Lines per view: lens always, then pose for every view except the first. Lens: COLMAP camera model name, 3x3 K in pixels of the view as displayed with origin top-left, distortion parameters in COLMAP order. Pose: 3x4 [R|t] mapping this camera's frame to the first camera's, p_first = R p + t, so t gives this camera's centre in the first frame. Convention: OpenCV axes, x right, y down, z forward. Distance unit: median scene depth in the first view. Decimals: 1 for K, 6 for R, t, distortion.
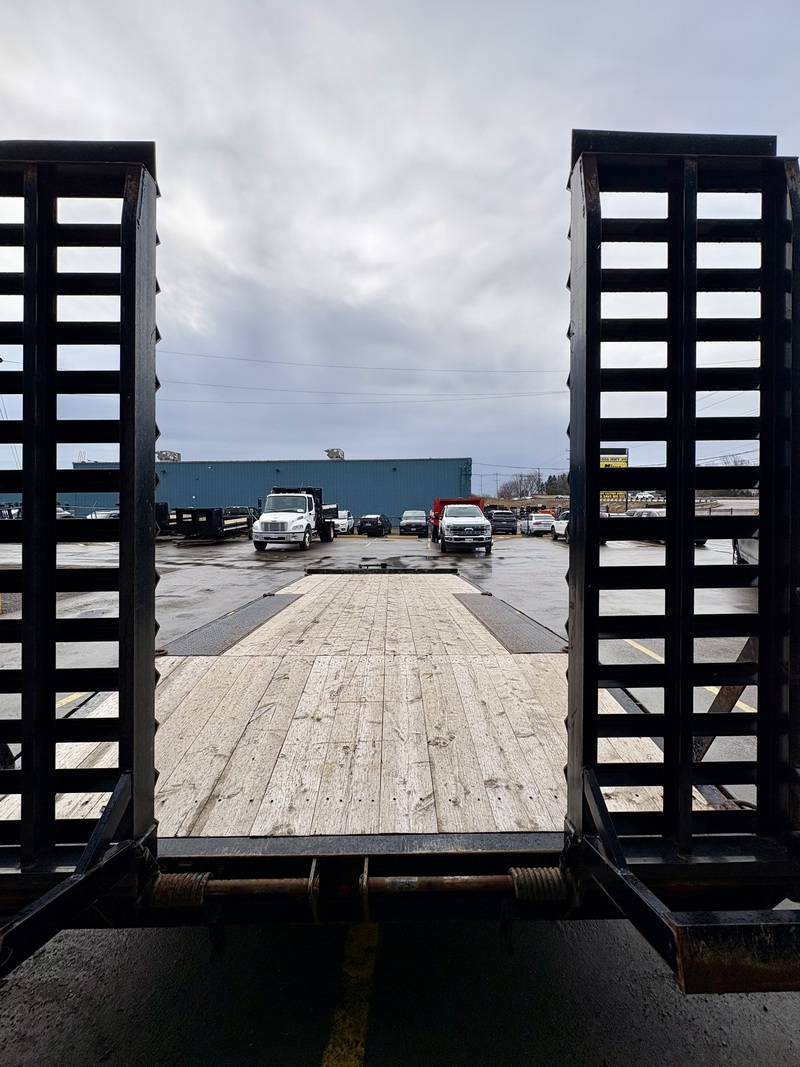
lens RADIAL K [[428.6, 0, 399.4], [0, 428.6, 531.9], [0, 0, 1]] dist [0.001025, -0.000208]
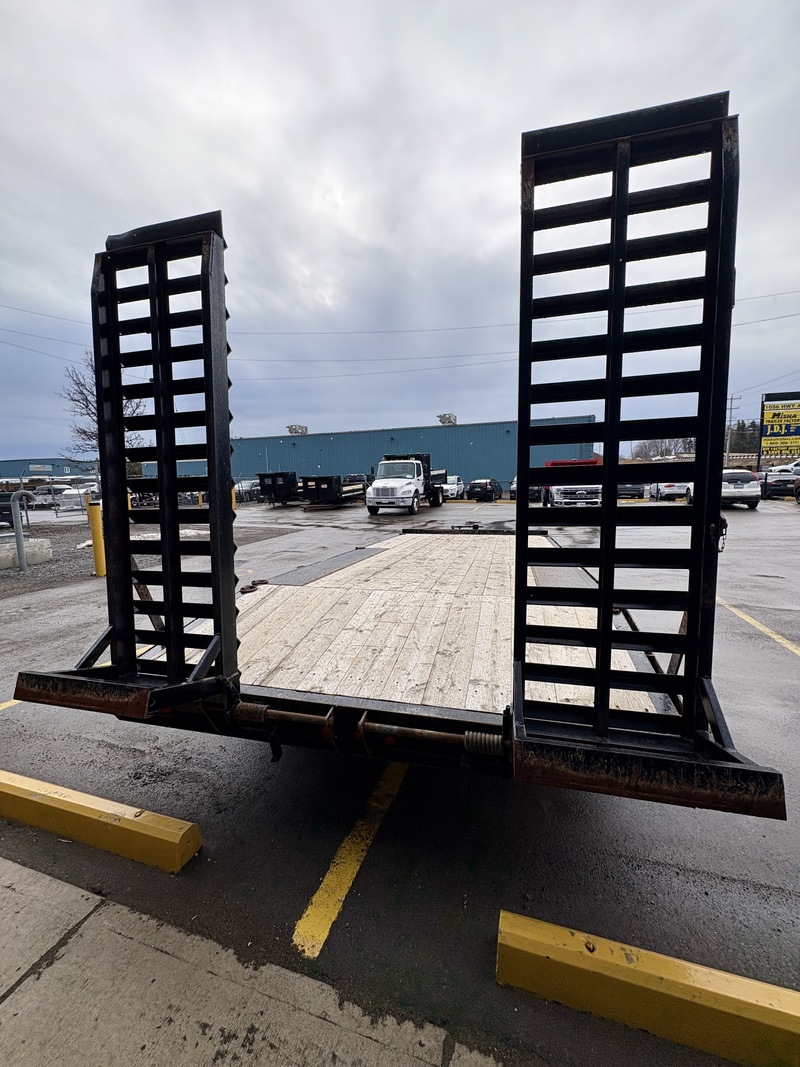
lens RADIAL K [[428.6, 0, 398.4], [0, 428.6, 534.0], [0, 0, 1]] dist [0.001025, -0.000208]
pose [[0.962408, 0.016124, -0.271130, 0.292524], [0.006480, 0.996589, 0.082266, 0.038143], [0.271532, -0.080930, 0.959021, -0.214052]]
